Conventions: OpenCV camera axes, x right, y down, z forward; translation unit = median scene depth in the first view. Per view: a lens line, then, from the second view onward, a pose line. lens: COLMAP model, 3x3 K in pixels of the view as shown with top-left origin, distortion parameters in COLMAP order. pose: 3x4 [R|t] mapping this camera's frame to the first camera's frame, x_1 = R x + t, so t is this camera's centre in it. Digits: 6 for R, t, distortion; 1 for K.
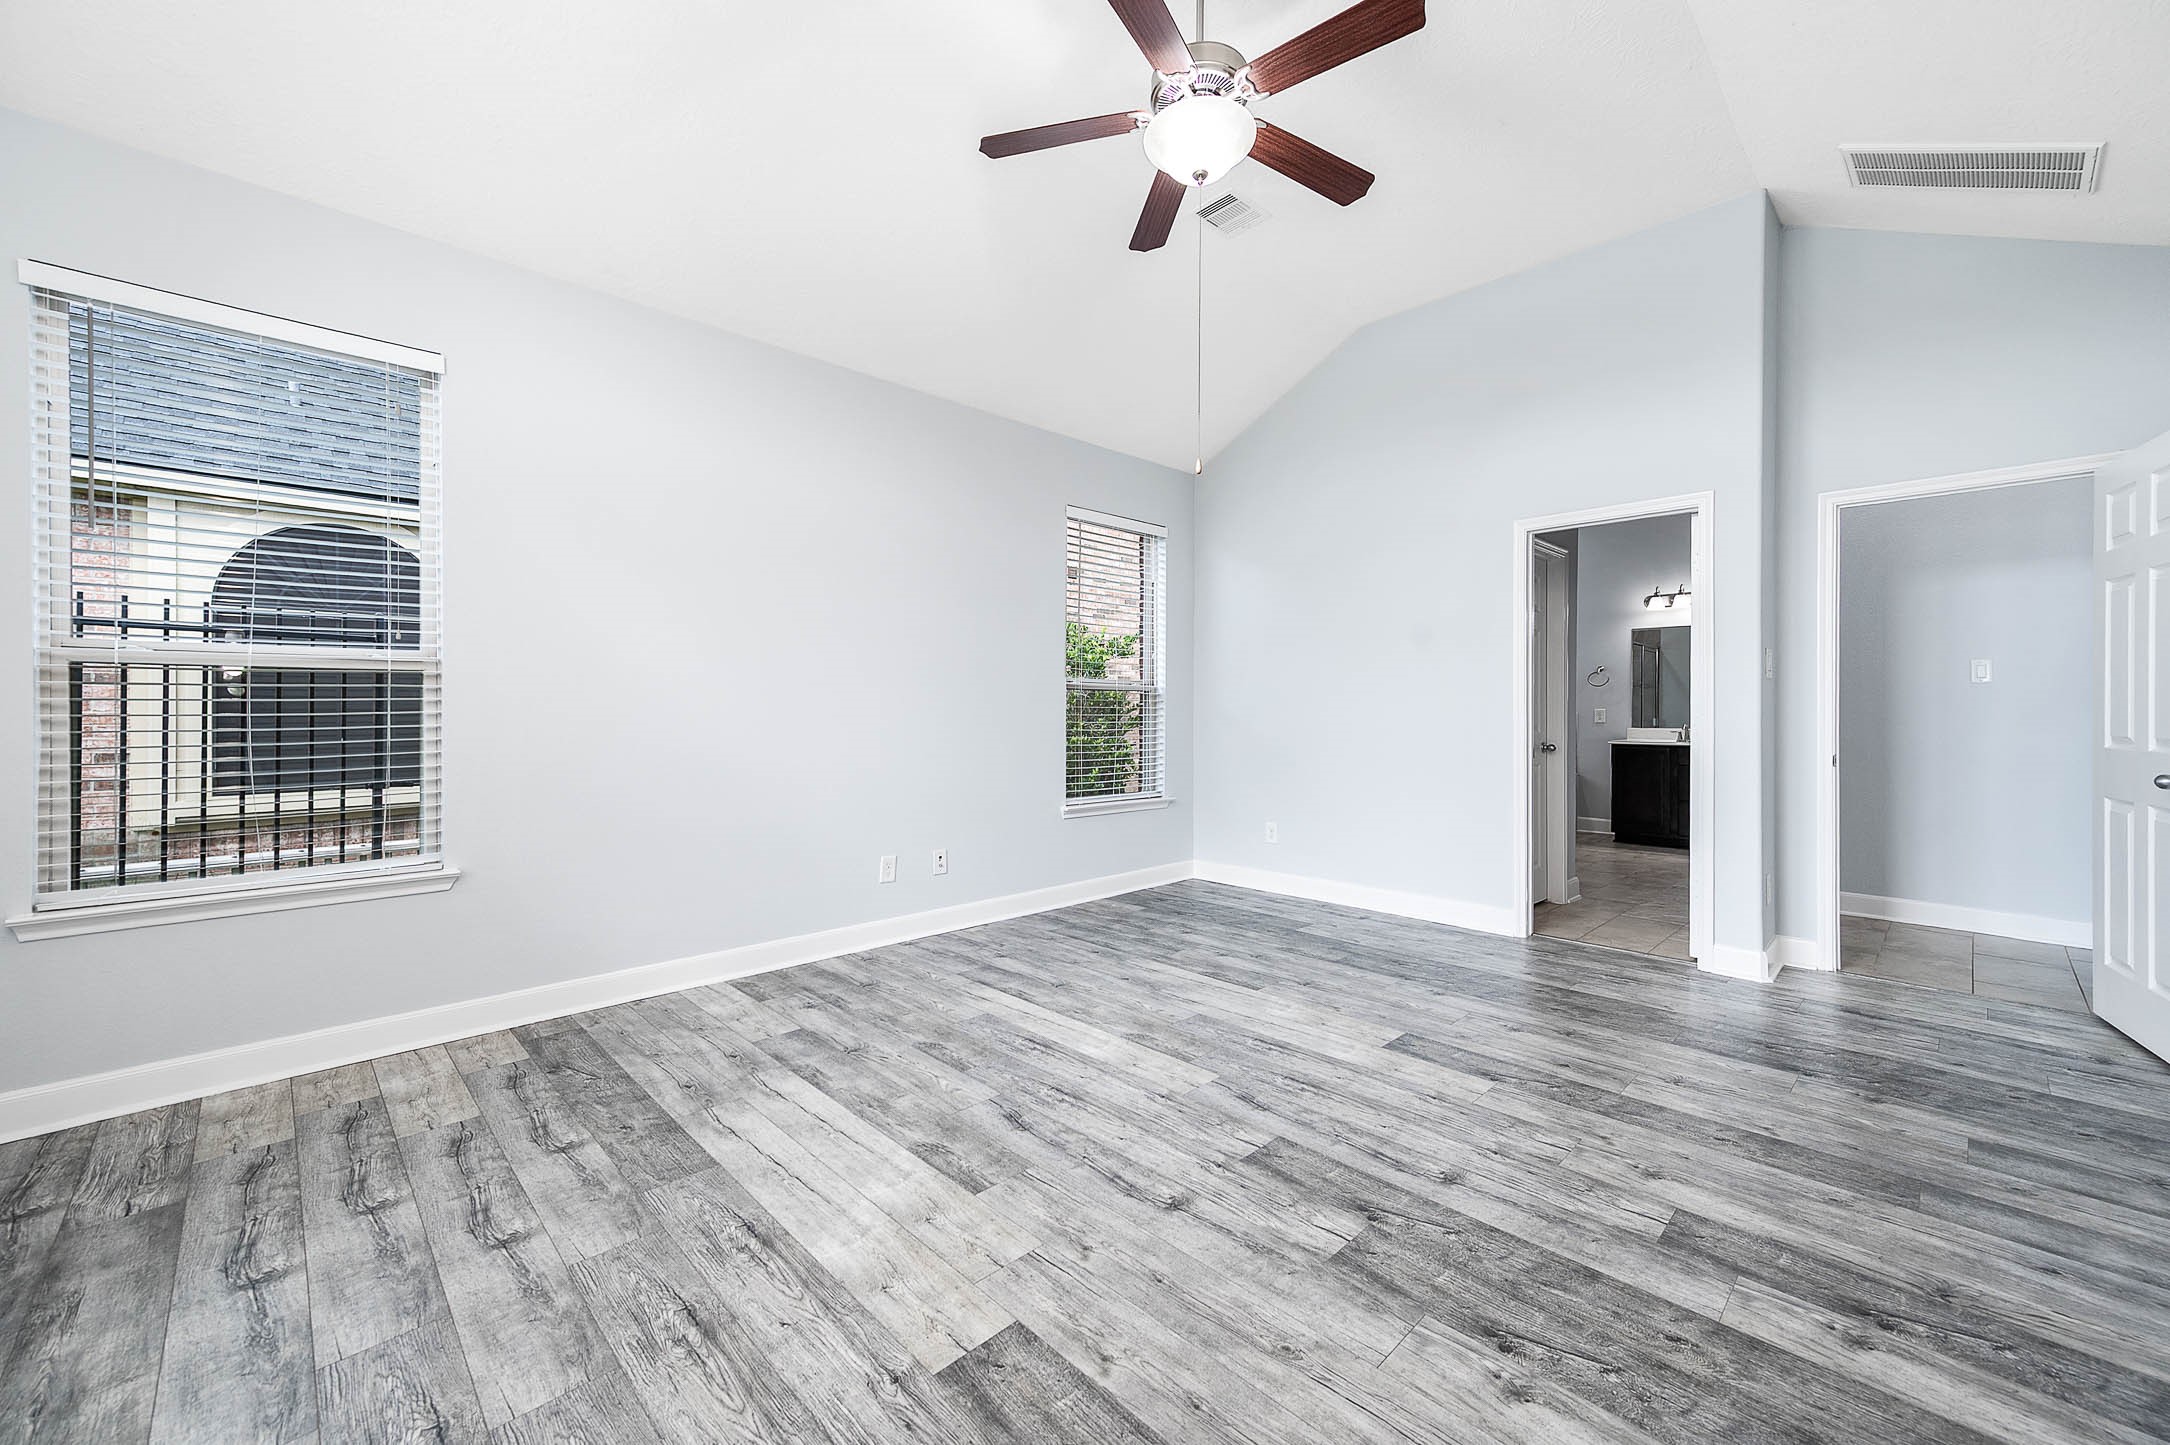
lens RADIAL K [[856.5, 0, 1079.9], [0, 856.5, 712.2], [0, 0, 1]] dist [0.028895, 0.000139]
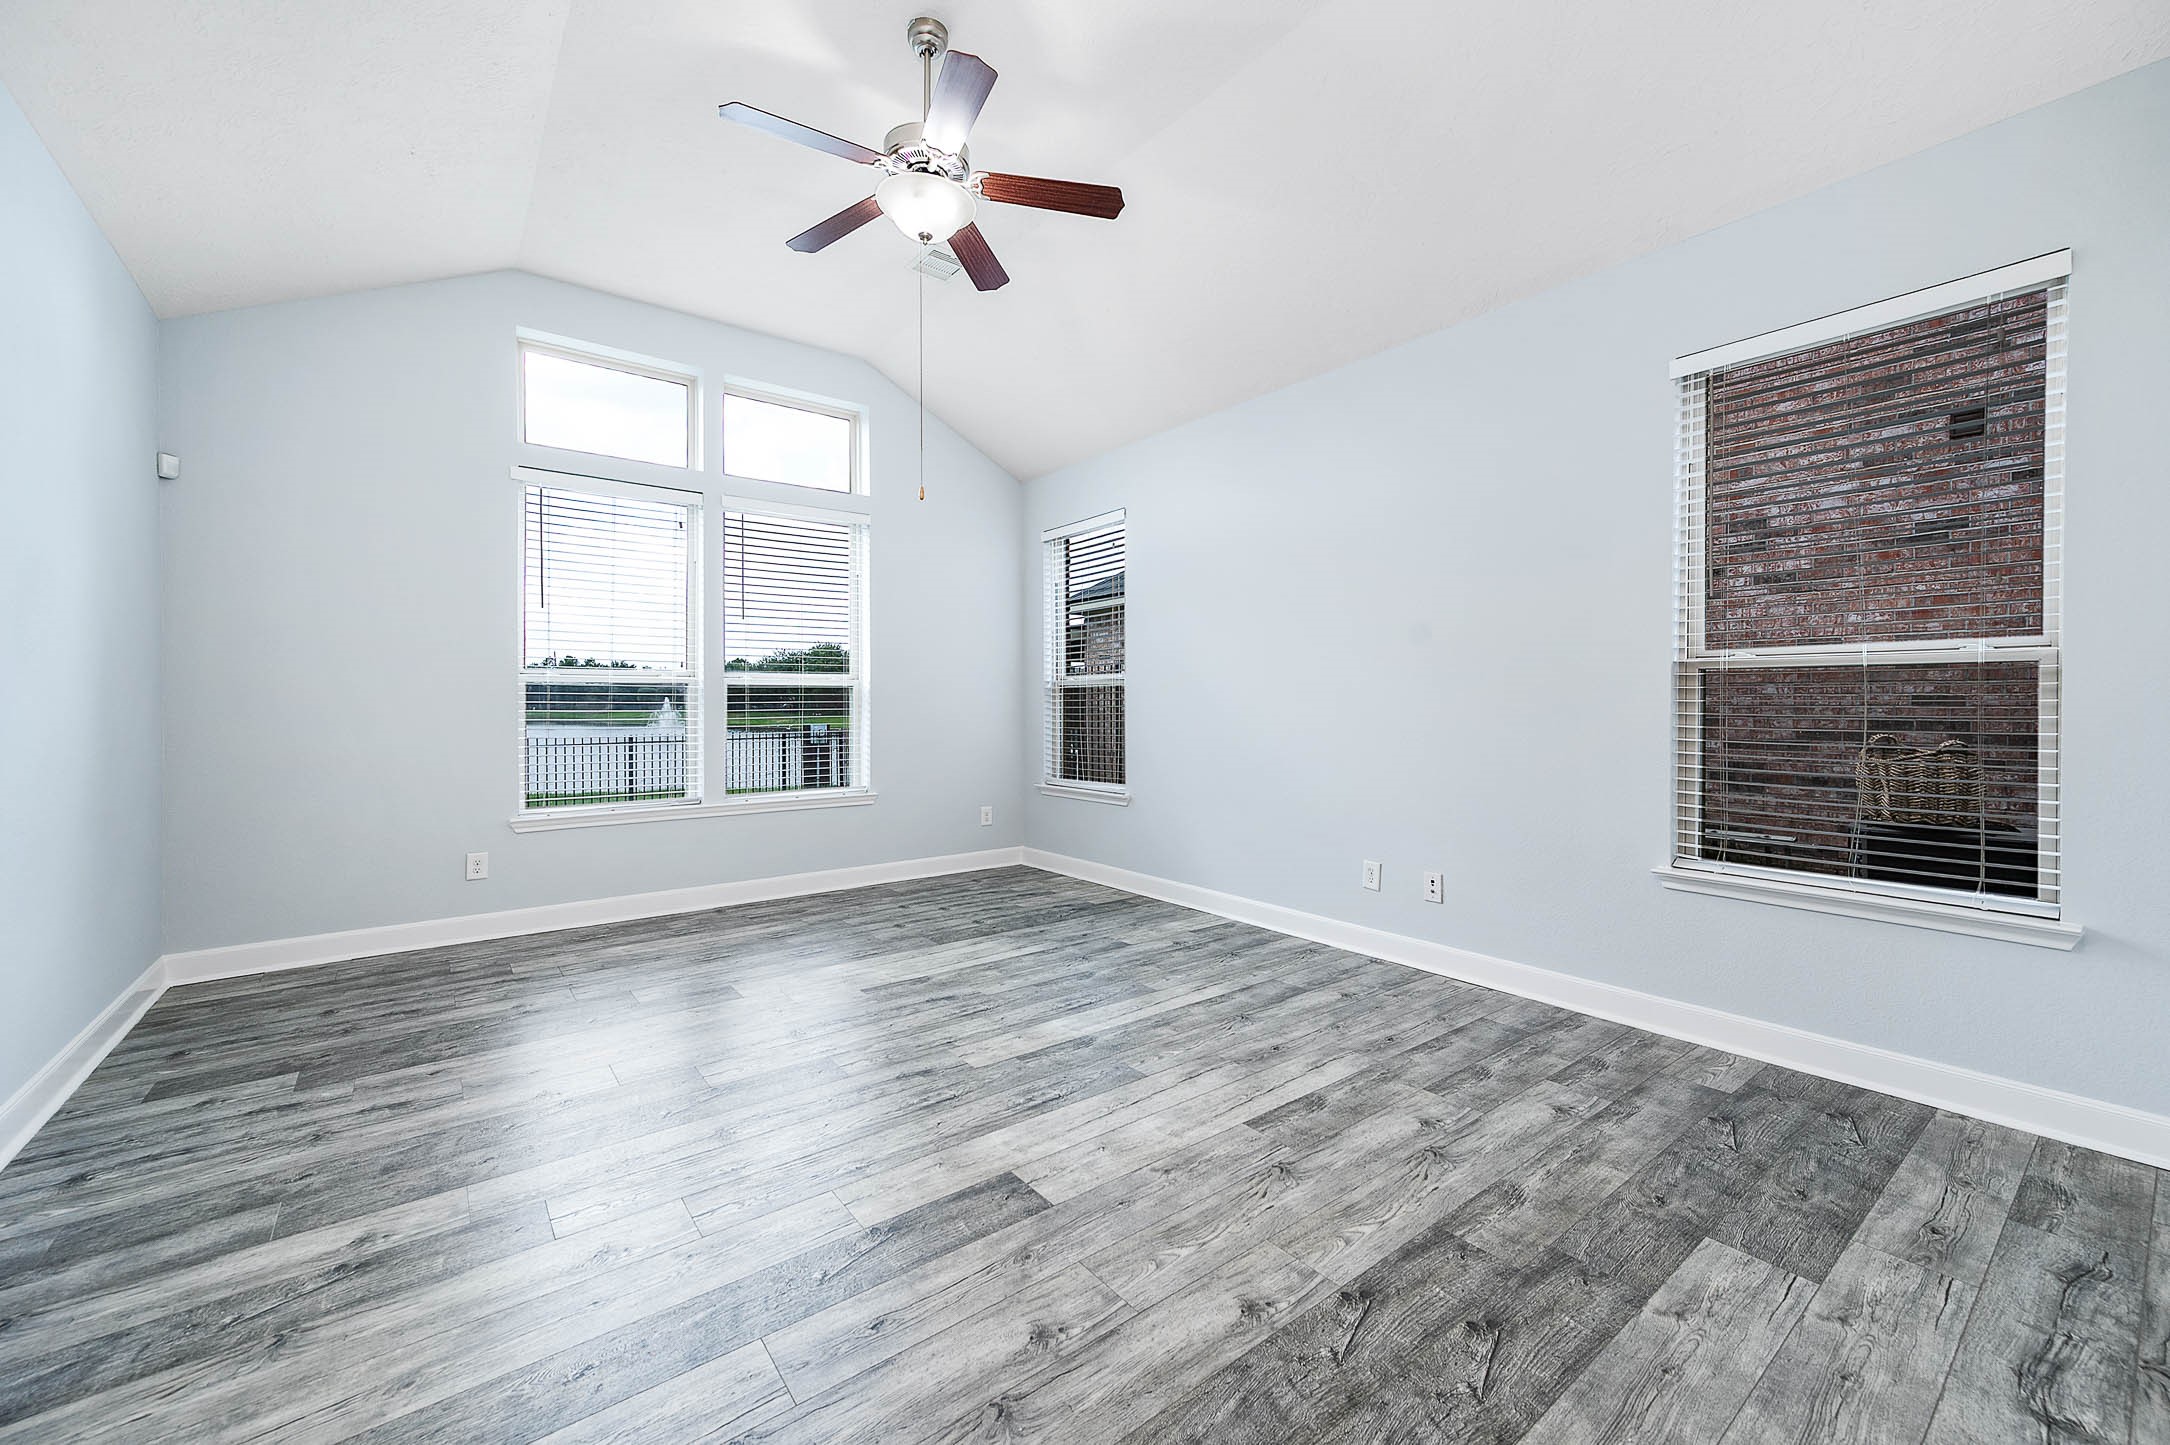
lens RADIAL K [[848.6, 0, 1088.2], [0, 848.6, 716.2], [0, 0, 1]] dist [0.013372, 0.000190]
pose [[-0.106448, 0.009823, -0.994270, 0.979142], [-0.001752, 0.999948, 0.010066, 0.001648], [0.994317, 0.002814, -0.106425, 1.068105]]
